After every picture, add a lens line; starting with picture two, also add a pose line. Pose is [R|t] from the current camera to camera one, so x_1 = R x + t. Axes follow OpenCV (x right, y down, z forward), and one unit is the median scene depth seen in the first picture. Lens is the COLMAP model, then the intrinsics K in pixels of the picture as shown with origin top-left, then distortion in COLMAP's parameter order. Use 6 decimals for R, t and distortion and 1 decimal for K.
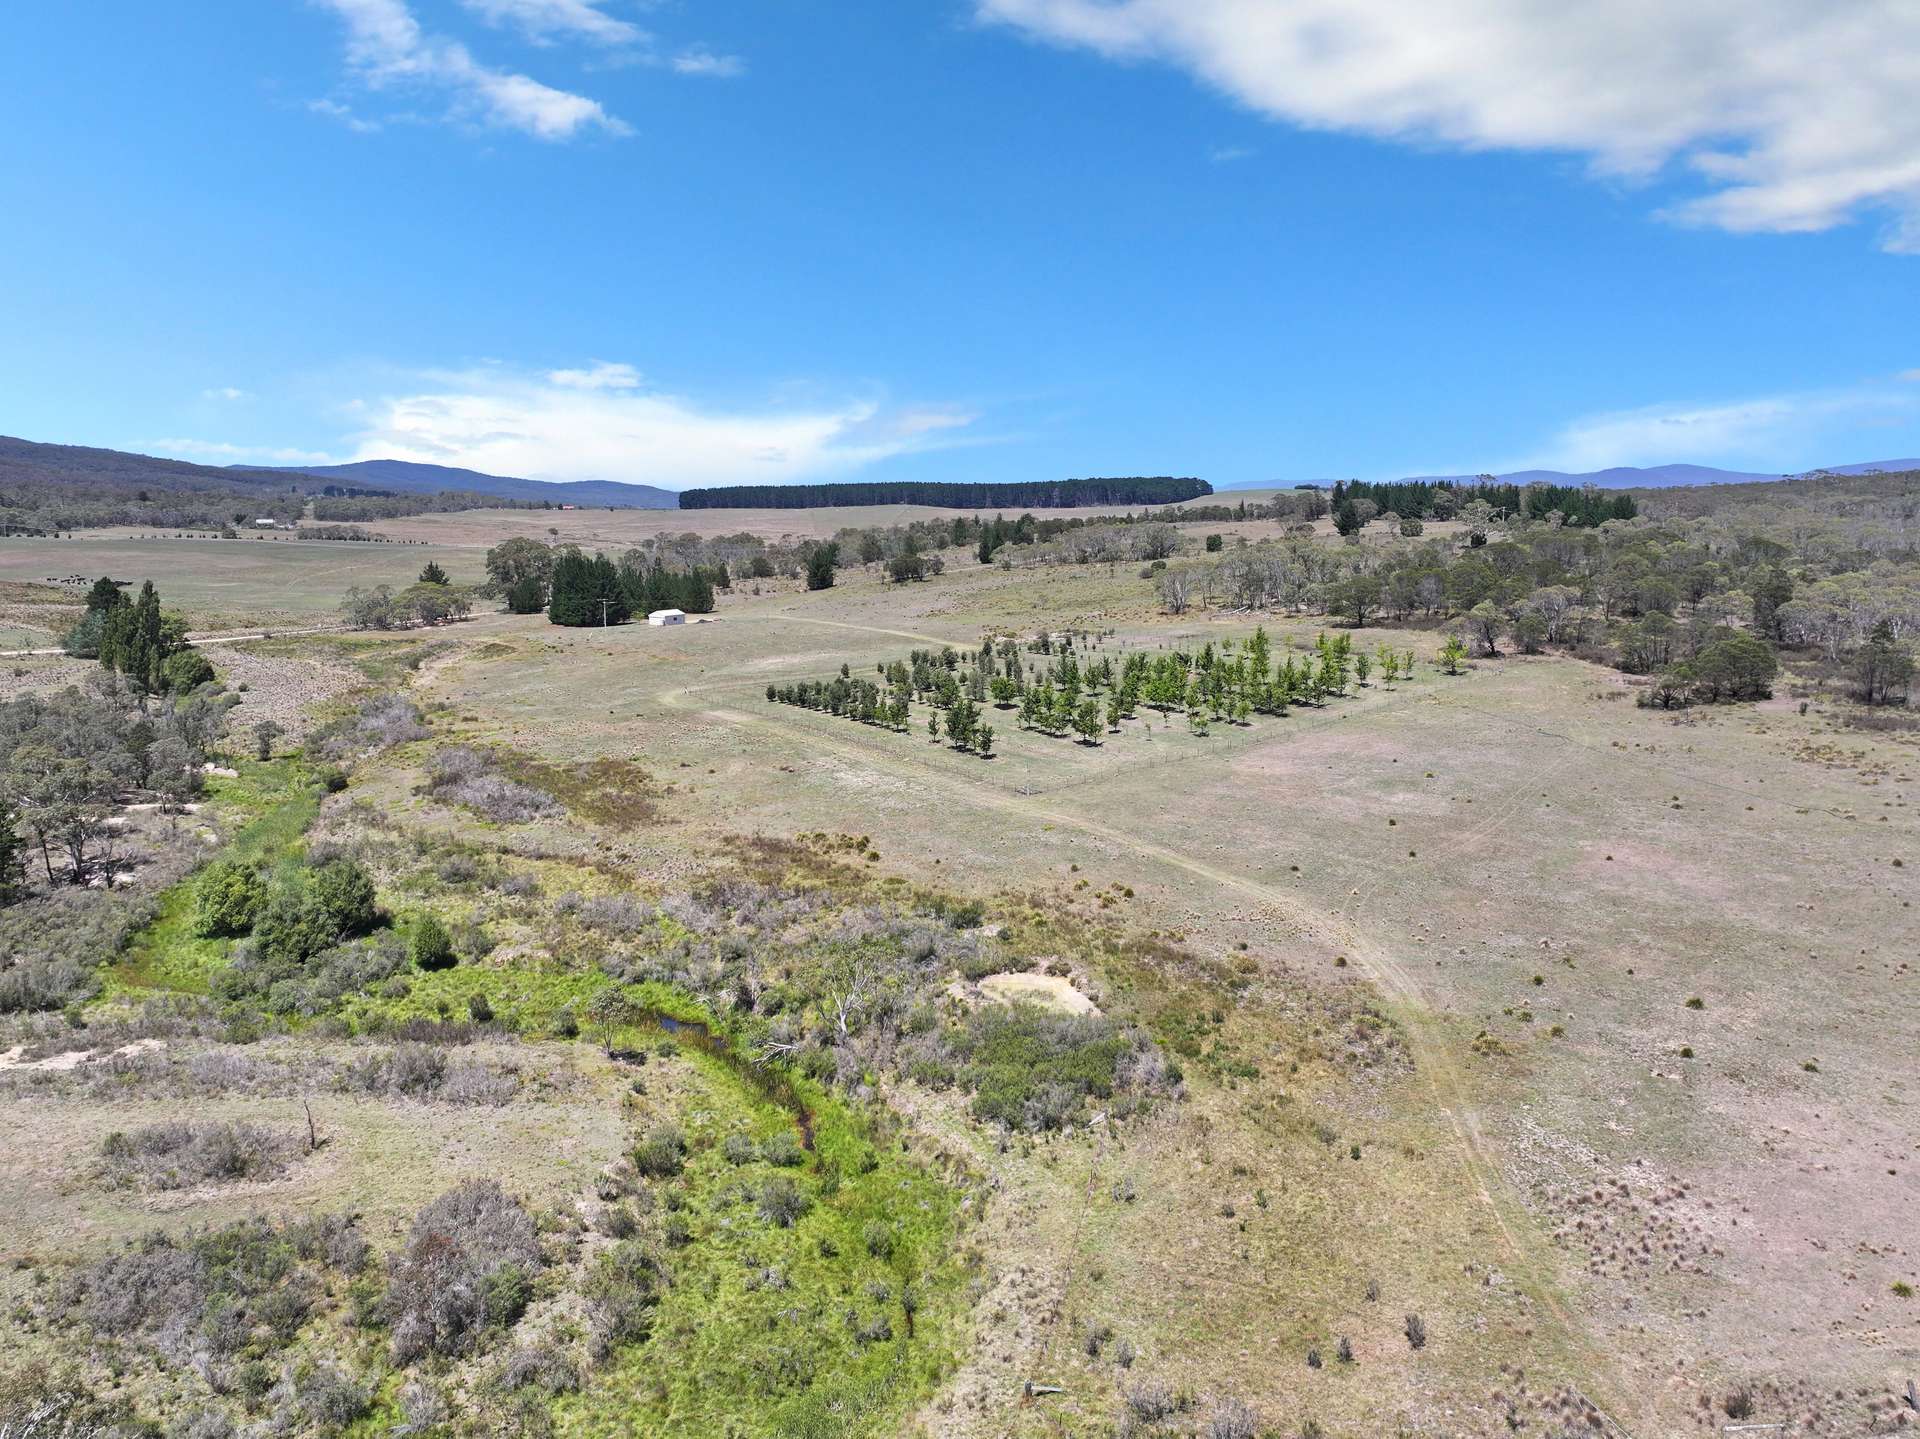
lens RADIAL K [[1371.8, 0, 948.1], [0, 1371.8, 713.5], [0, 0, 1]] dist [0.012818, 0.006351]
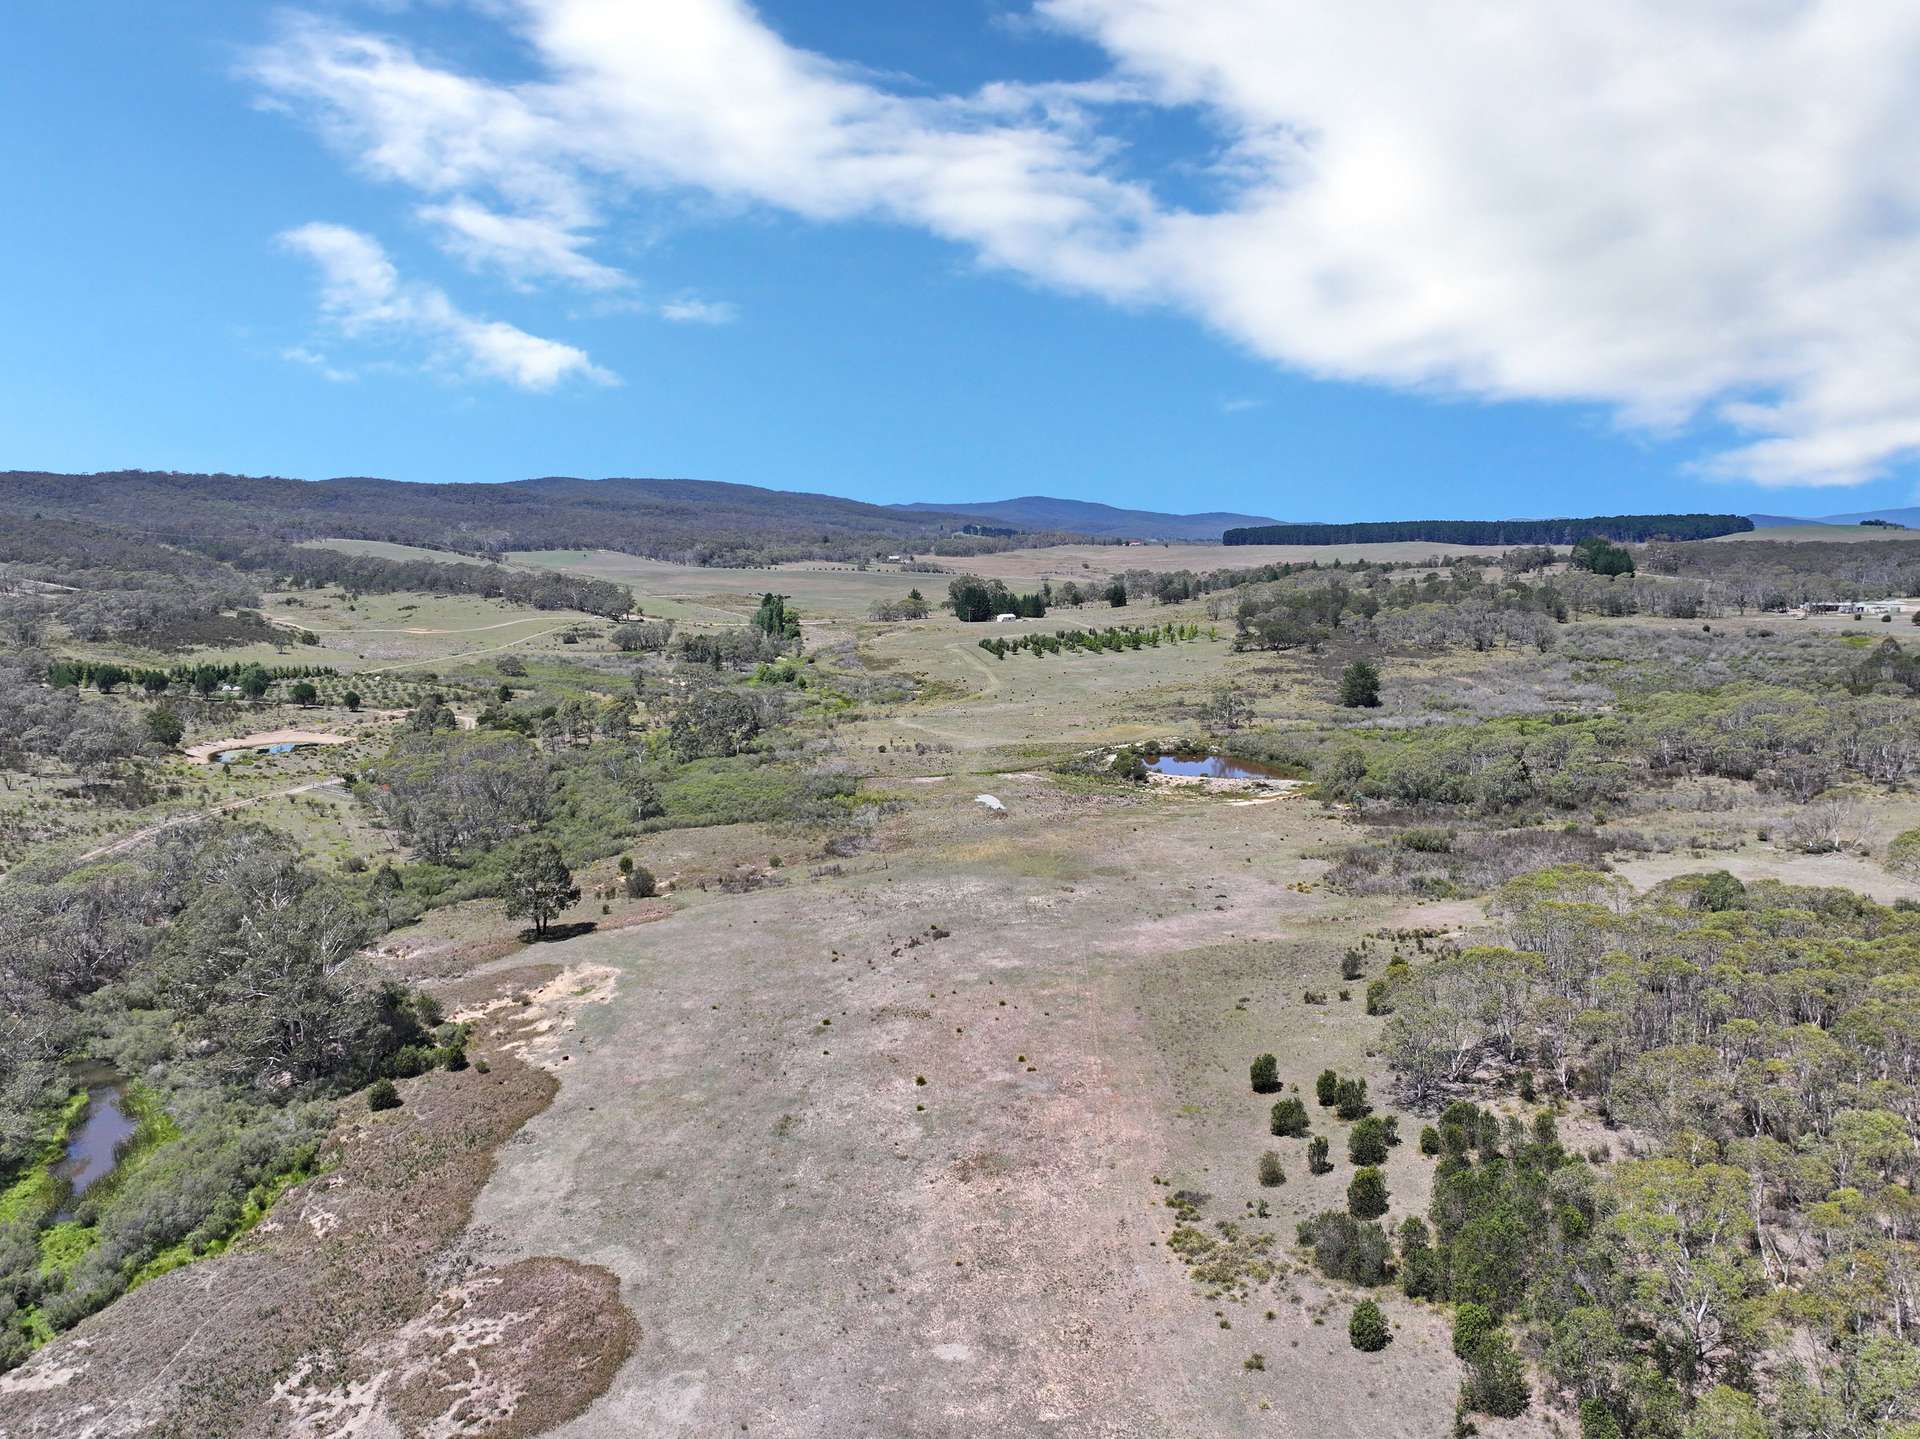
lens RADIAL K [[1371.8, 0, 951.8], [0, 1371.8, 728.2], [0, 0, 1]] dist [0.012818, 0.006351]
pose [[0.898874, 0.060554, -0.434003, 0.731790], [-0.064522, 0.997901, 0.005599, 0.101576], [0.433431, 0.022970, 0.900894, -1.001885]]
